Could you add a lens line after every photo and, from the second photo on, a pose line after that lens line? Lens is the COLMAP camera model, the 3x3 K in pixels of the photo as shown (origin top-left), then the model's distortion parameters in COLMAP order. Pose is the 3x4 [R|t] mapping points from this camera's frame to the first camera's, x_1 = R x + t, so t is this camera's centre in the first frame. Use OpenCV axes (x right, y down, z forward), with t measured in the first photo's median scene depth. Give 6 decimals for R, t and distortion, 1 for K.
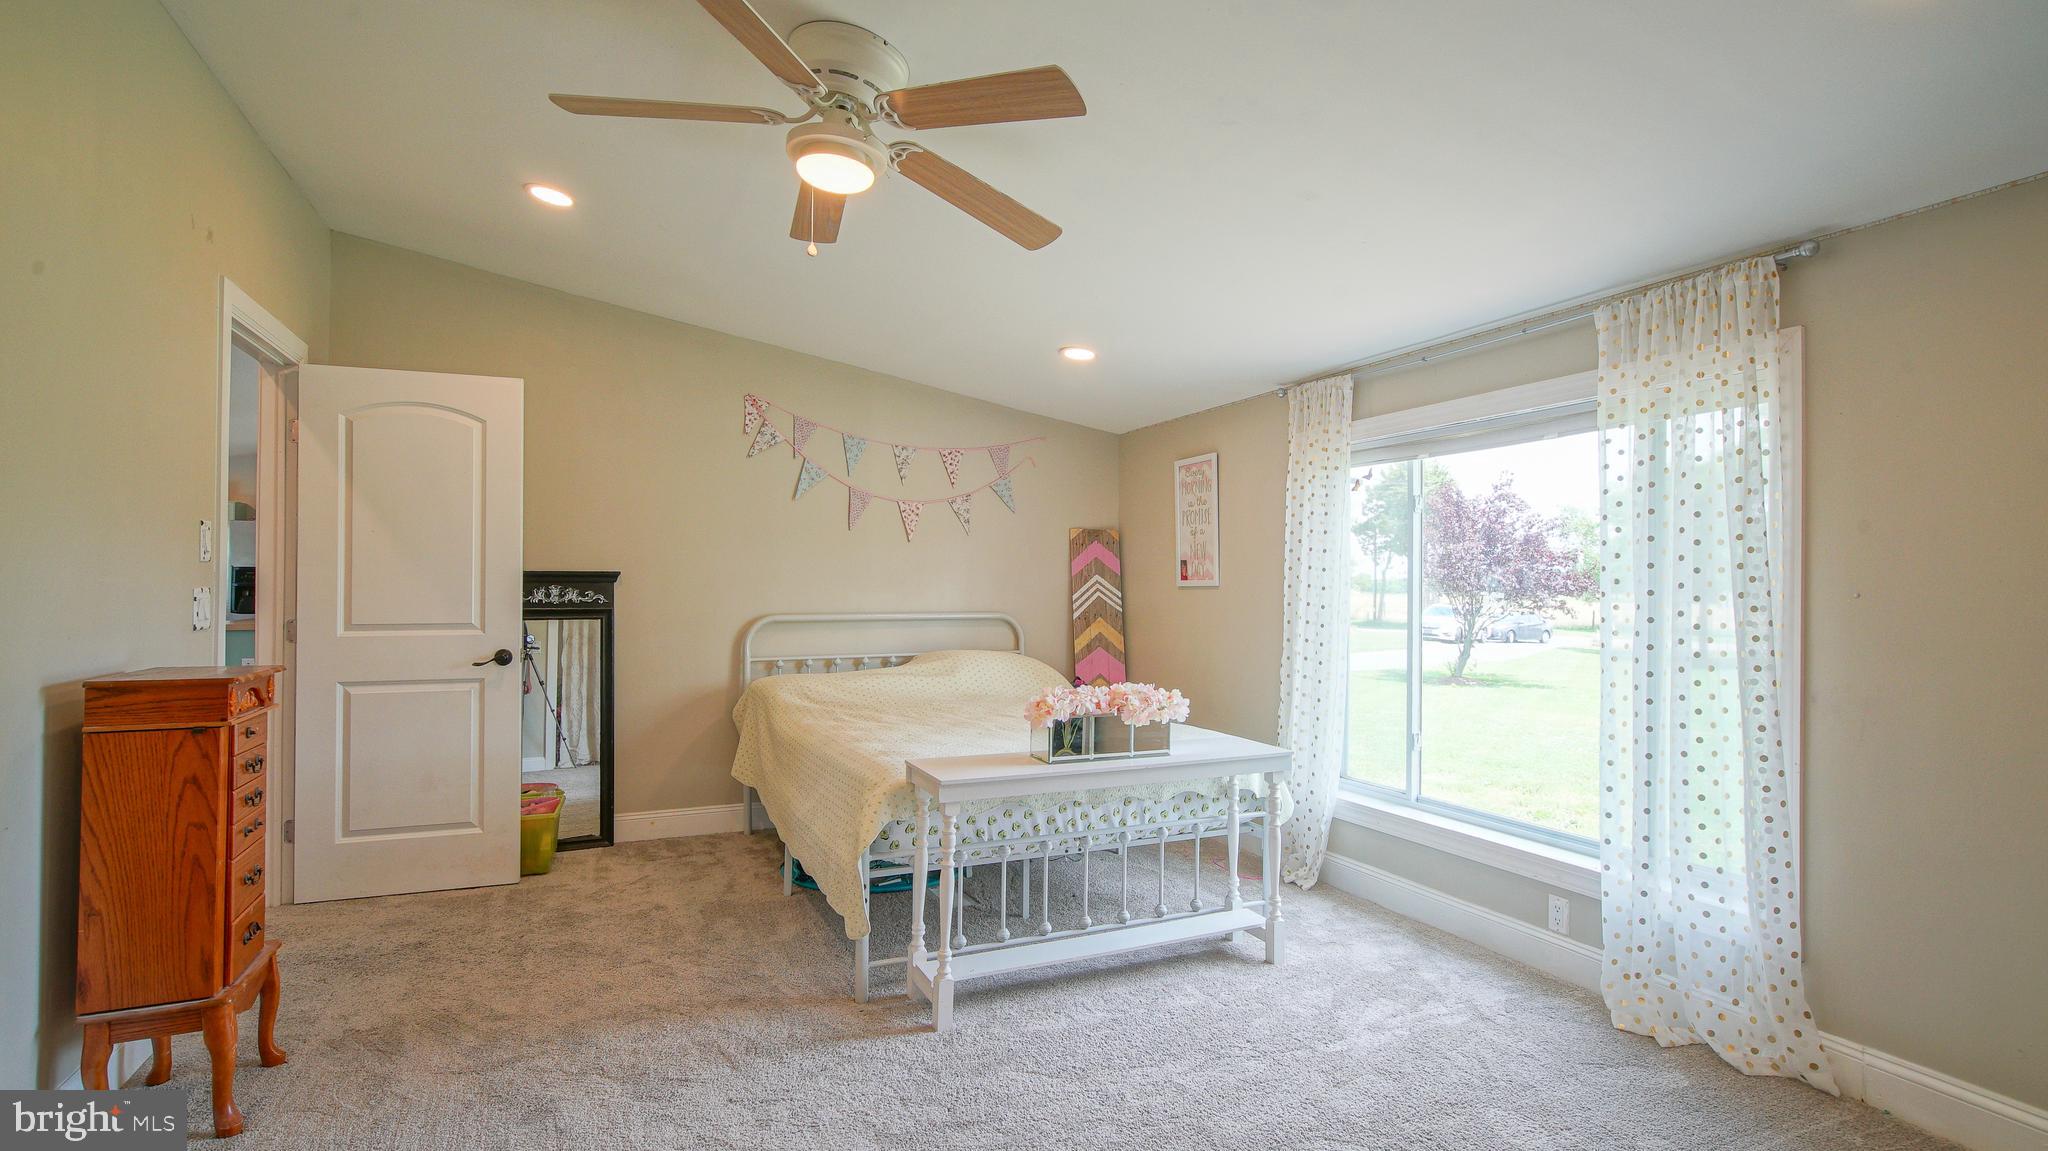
lens RADIAL K [[975.9, 0, 1024.0], [0, 975.9, 575.5], [0, 0, 1]] dist [0.000050, -0.000400]
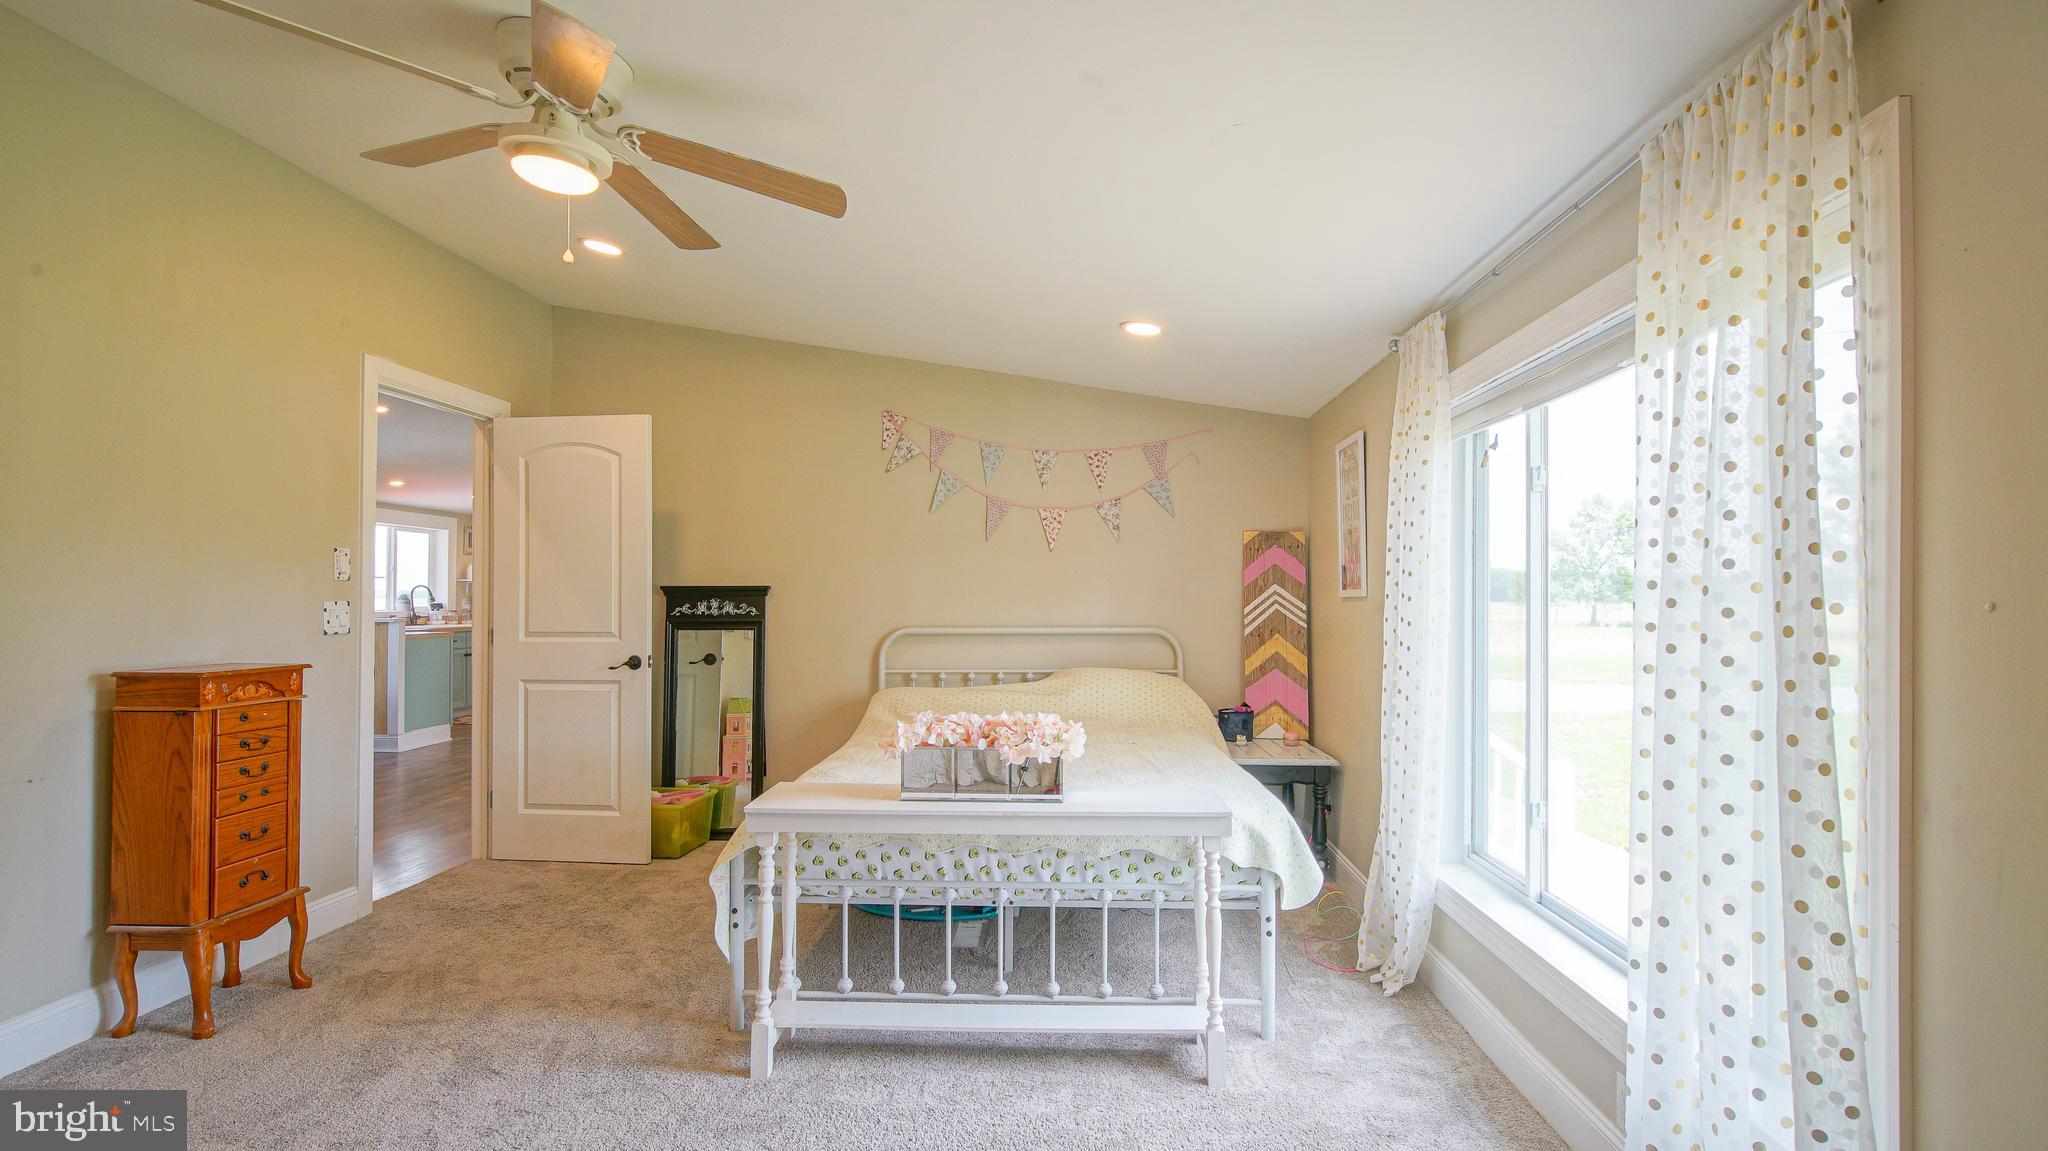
lens RADIAL K [[975.1, 0, 1020.7], [0, 975.1, 588.2], [0, 0, 1]] dist [-0.001500, 0.000330]
pose [[0.892626, -0.008677, -0.450715, 0.385670], [0.008289, 0.999962, -0.002835, 0.004804], [0.450722, -0.001206, 0.892664, 0.199994]]
